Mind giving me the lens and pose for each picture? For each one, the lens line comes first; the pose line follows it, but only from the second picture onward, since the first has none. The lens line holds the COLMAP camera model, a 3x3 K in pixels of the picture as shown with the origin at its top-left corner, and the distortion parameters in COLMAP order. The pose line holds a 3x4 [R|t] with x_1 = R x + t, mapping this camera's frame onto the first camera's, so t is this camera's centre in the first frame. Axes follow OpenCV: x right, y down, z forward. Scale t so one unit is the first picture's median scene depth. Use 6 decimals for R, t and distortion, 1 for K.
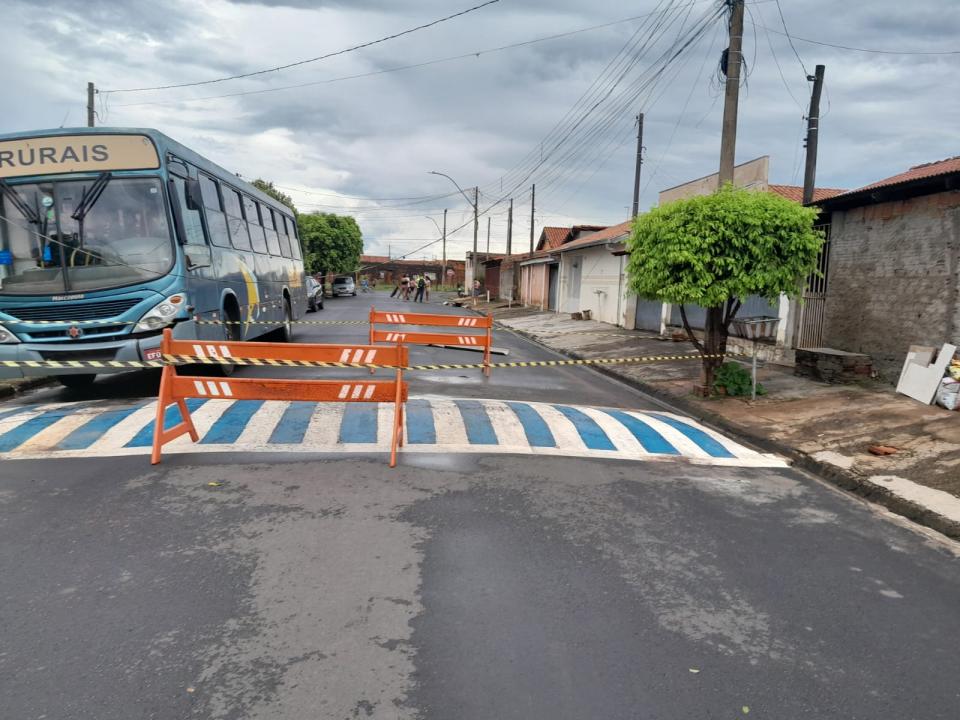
lens RADIAL K [[758.0, 0, 475.7], [0, 758.0, 374.1], [0, 0, 1]] dist [0.109751, -0.143428]
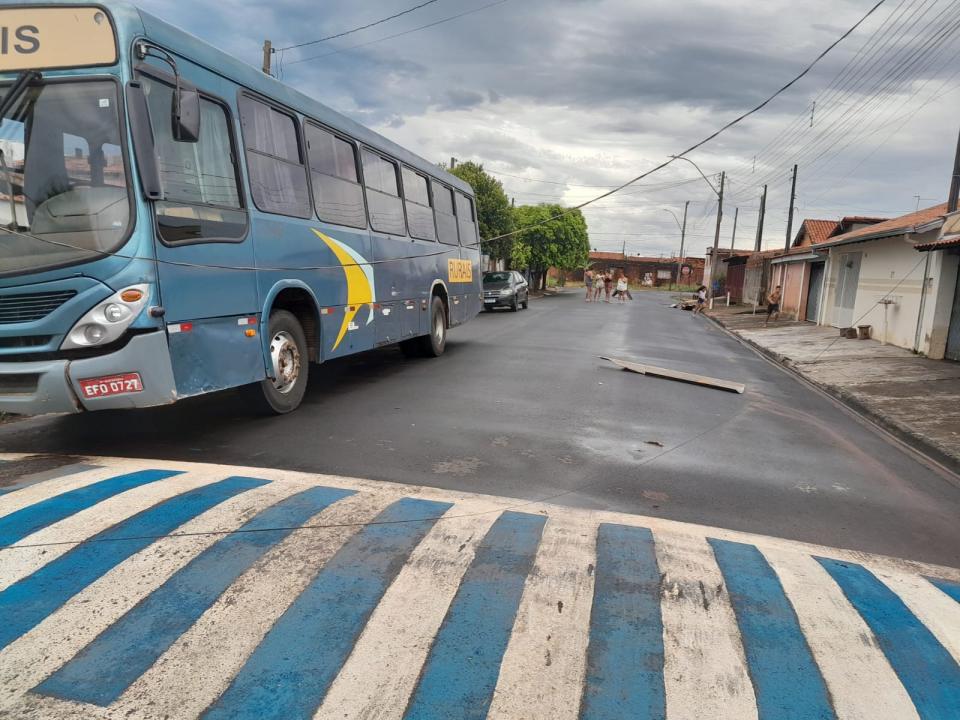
lens RADIAL K [[760.9, 0, 484.9], [0, 760.9, 377.7], [0, 0, 1]] dist [0.063974, -0.081356]
pose [[0.956594, 0.070574, -0.282749, 0.009290], [-0.068145, 0.997505, 0.018429, -0.022501], [0.283344, 0.001639, 0.959017, 0.184995]]
